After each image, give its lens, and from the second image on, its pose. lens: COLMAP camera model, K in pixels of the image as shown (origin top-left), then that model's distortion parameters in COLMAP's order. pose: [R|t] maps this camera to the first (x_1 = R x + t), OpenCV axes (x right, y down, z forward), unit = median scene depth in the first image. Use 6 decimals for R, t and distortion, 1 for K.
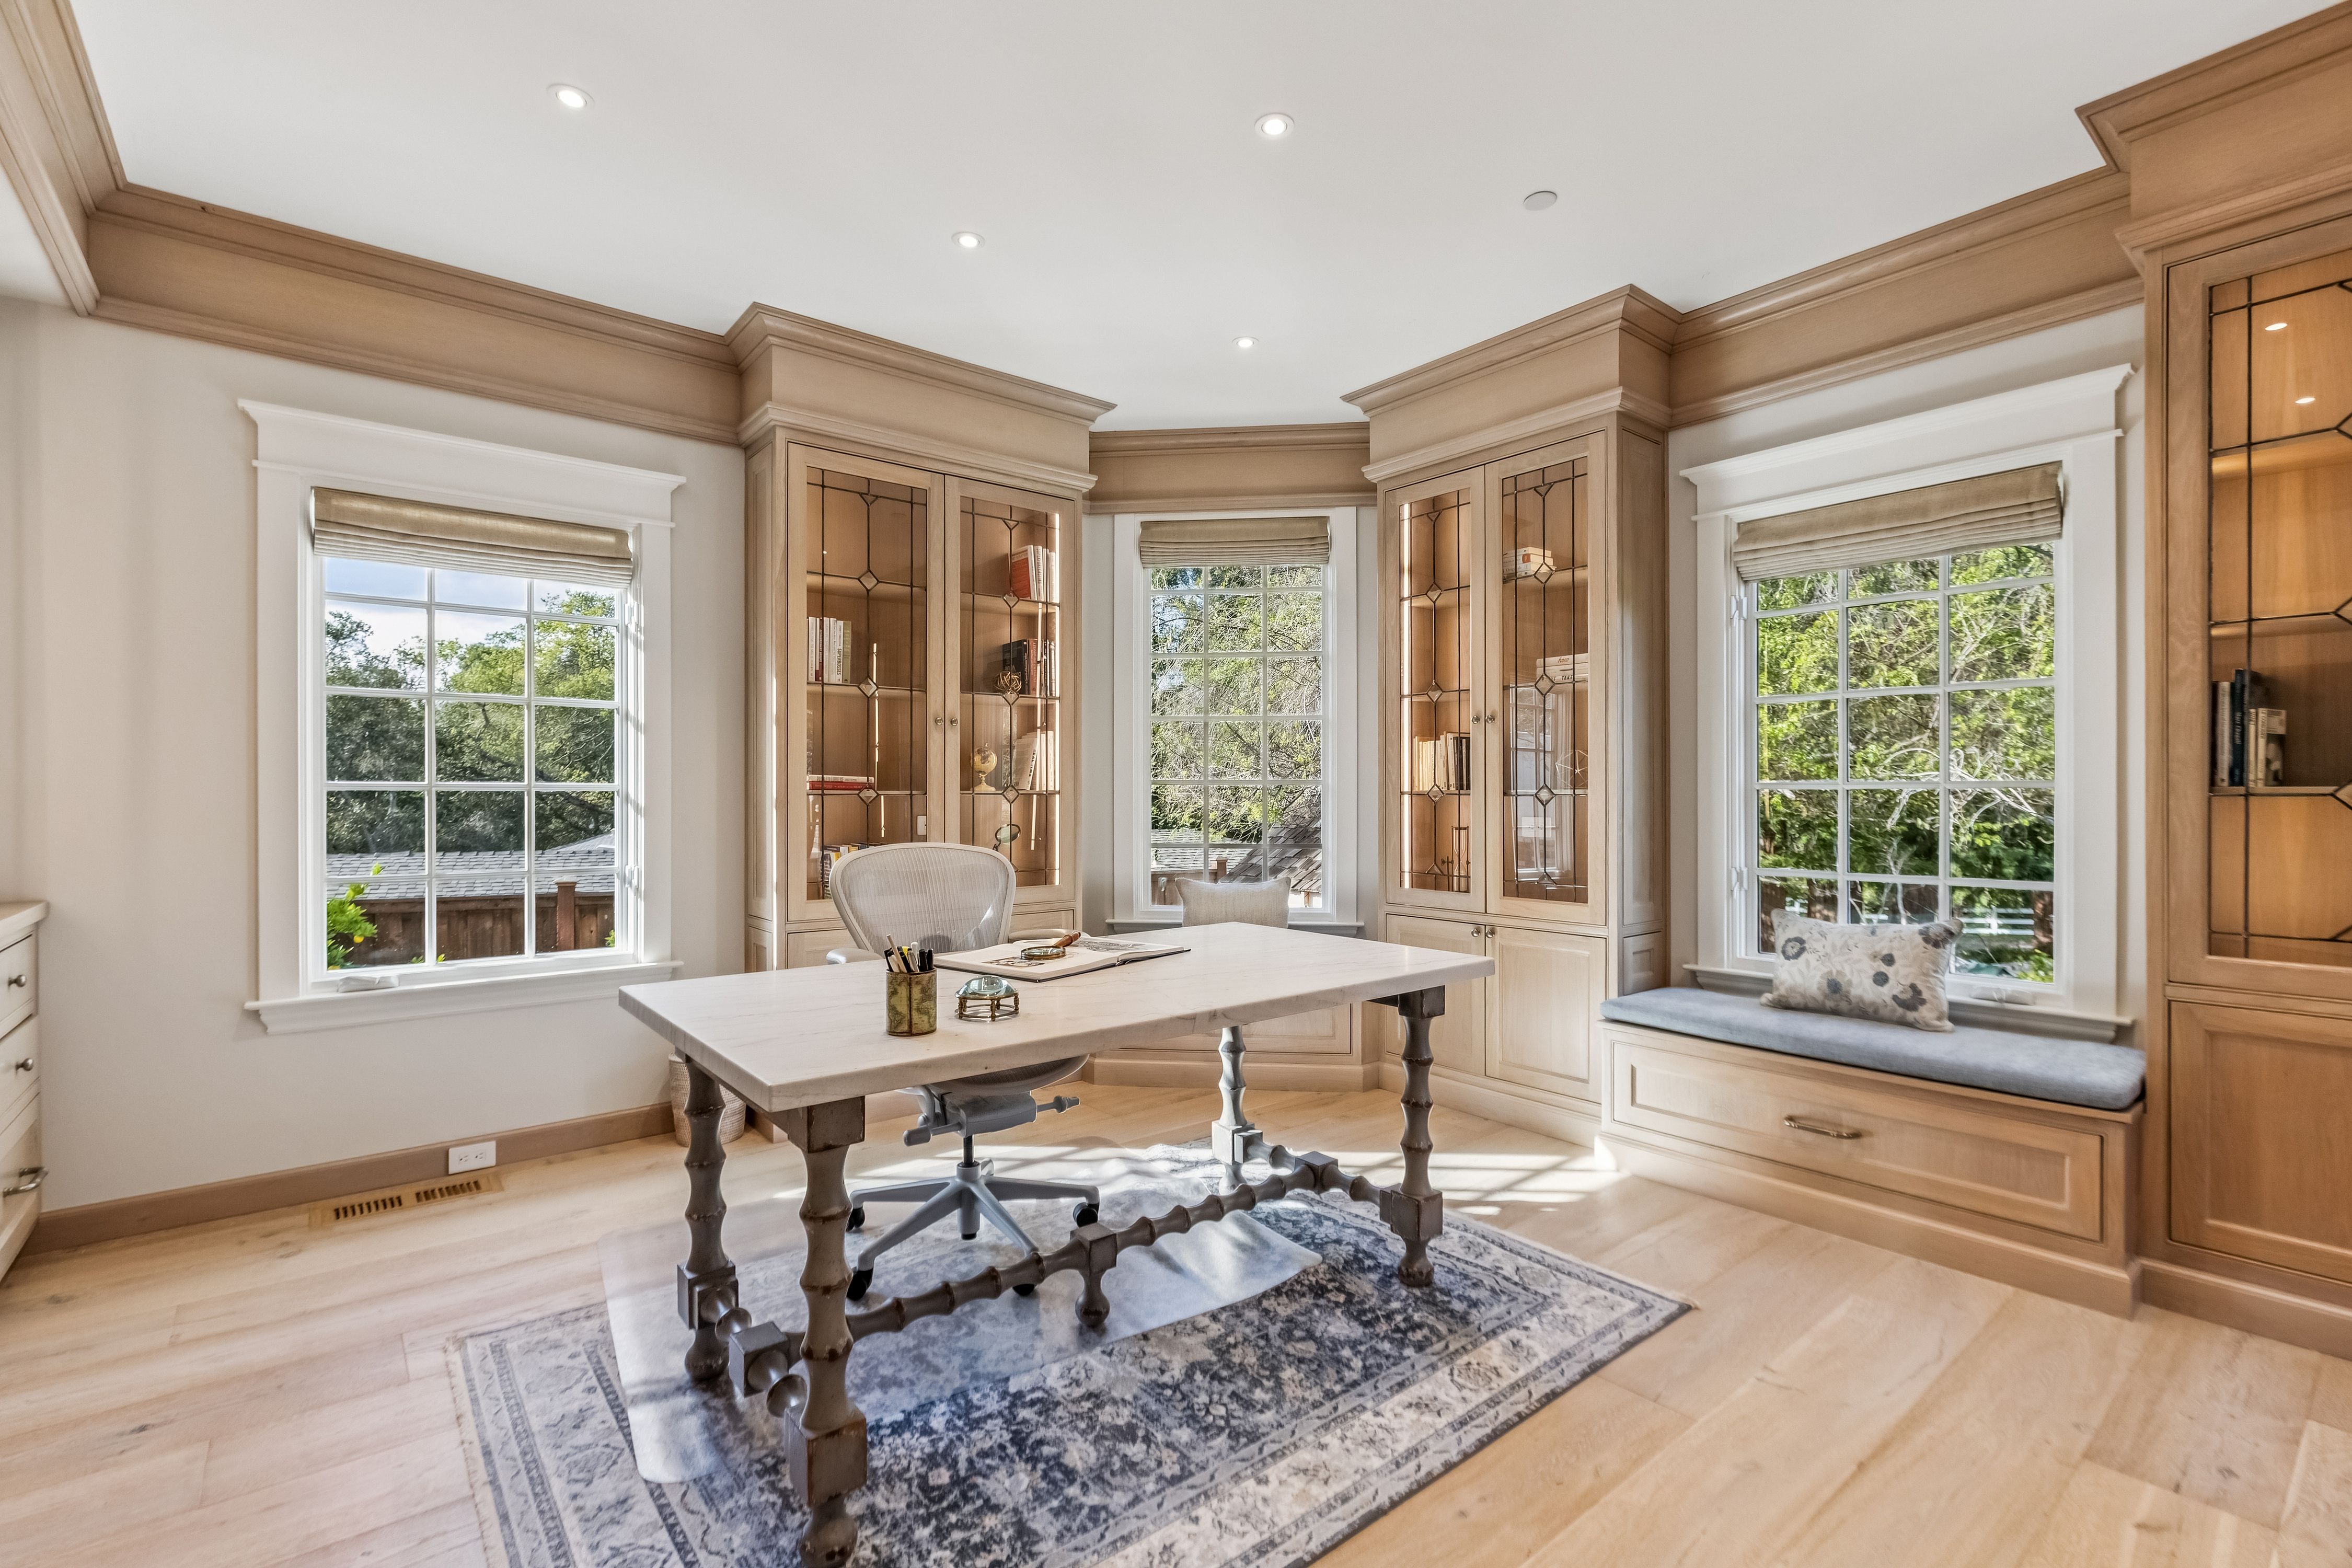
lens RADIAL K [[1051.4, 0, 1177.1], [0, 1051.4, 787.9], [0, 0, 1]] dist [-0.001704, -0.000220]
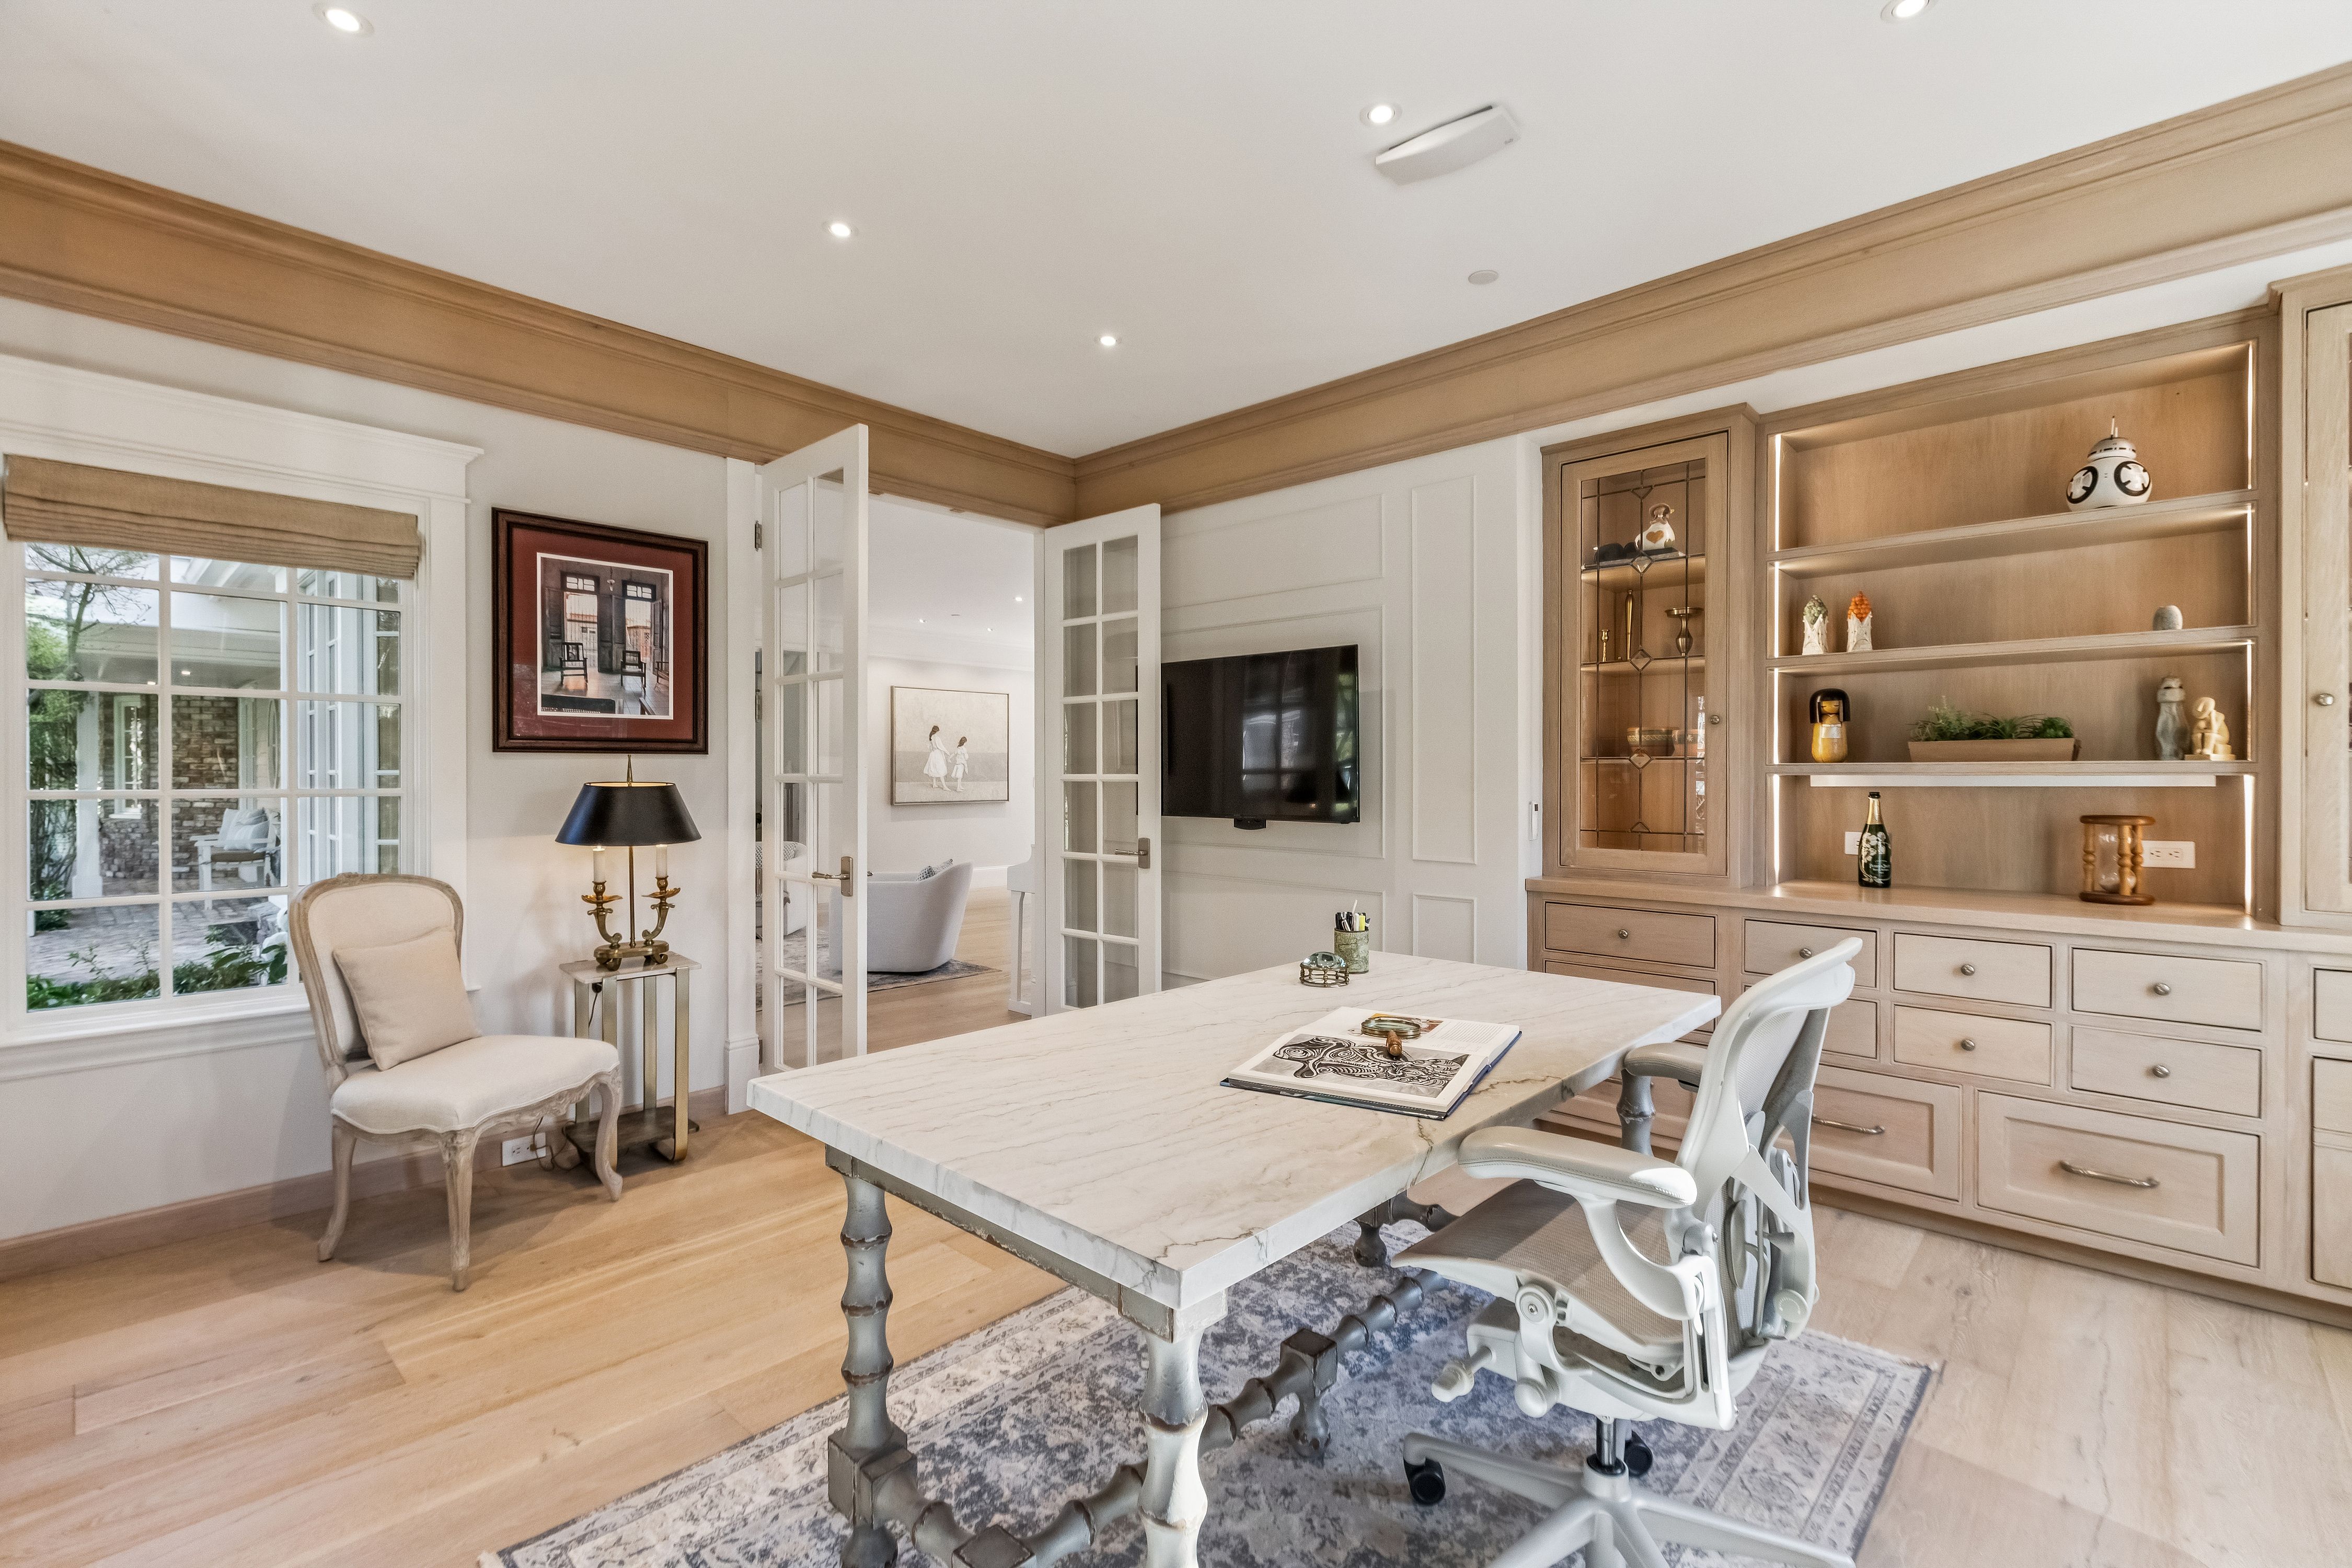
lens RADIAL K [[1051.4, 0, 1174.5], [0, 1051.4, 781.6], [0, 0, 1]] dist [-0.001704, -0.000220]
pose [[-0.991620, 0.000119, -0.129190, 0.151566], [-0.000067, 0.999999, 0.001434, -0.027568], [0.129190, 0.001431, -0.991619, 2.056857]]
